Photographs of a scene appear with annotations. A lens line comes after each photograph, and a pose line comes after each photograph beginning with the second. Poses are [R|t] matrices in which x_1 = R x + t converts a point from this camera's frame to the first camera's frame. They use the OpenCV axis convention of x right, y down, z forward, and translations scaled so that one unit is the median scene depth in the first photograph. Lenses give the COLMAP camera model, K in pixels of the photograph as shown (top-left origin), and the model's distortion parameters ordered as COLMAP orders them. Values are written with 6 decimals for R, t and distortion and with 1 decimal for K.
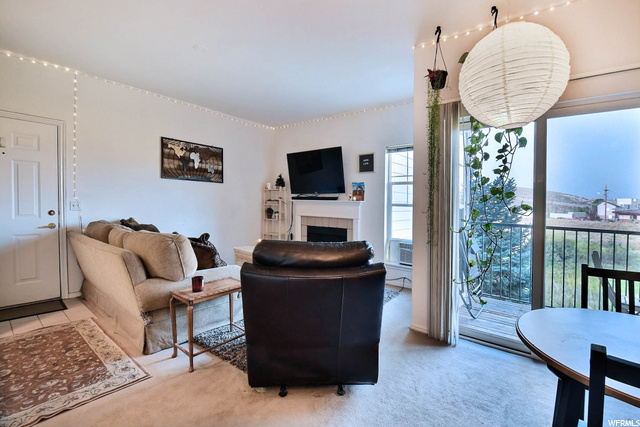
lens RADIAL K [[280.6, 0, 326.6], [0, 280.6, 213.5], [0, 0, 1]] dist [-0.016951, -0.005784]
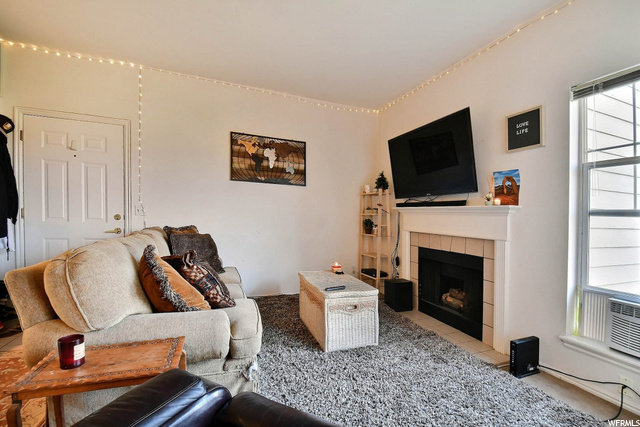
lens RADIAL K [[280.6, 0, 327.8], [0, 280.6, 218.9], [0, 0, 1]] dist [-0.016951, -0.005784]
pose [[0.866900, 0.012019, -0.498338, 0.084538], [-0.033597, 0.998845, -0.034356, 0.009241], [0.497349, 0.046526, 0.866302, 0.388577]]
